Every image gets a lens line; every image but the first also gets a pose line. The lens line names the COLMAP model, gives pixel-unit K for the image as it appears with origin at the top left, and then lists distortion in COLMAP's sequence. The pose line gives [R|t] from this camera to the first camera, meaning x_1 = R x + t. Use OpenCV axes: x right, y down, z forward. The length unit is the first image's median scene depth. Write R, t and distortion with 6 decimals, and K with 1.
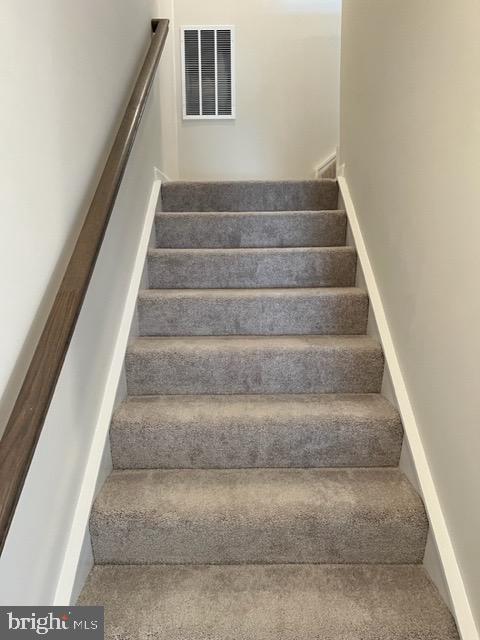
lens RADIAL K [[480.7, 0, 240.0], [0, 480.7, 320.0], [0, 0, 1]] dist [0.048783, -0.065732]
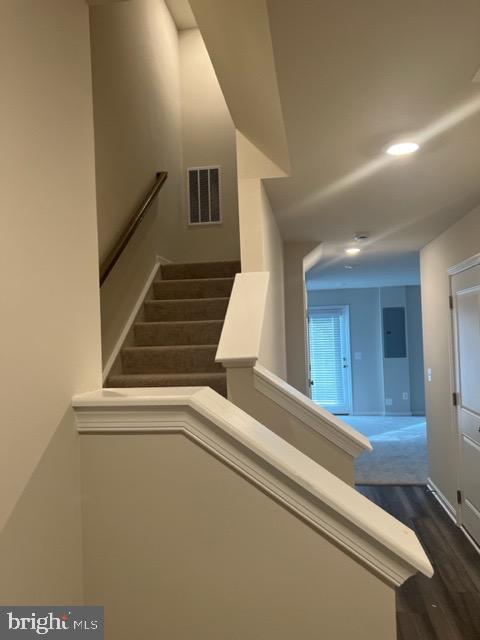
lens RADIAL K [[479.4, 0, 243.5], [0, 479.4, 330.7], [0, 0, 1]] dist [0.048296, -0.074393]
pose [[0.990082, -0.027765, -0.137720, 0.256494], [0.004756, 0.986340, -0.164655, 0.159382], [0.140410, 0.162367, 0.976689, -0.394878]]
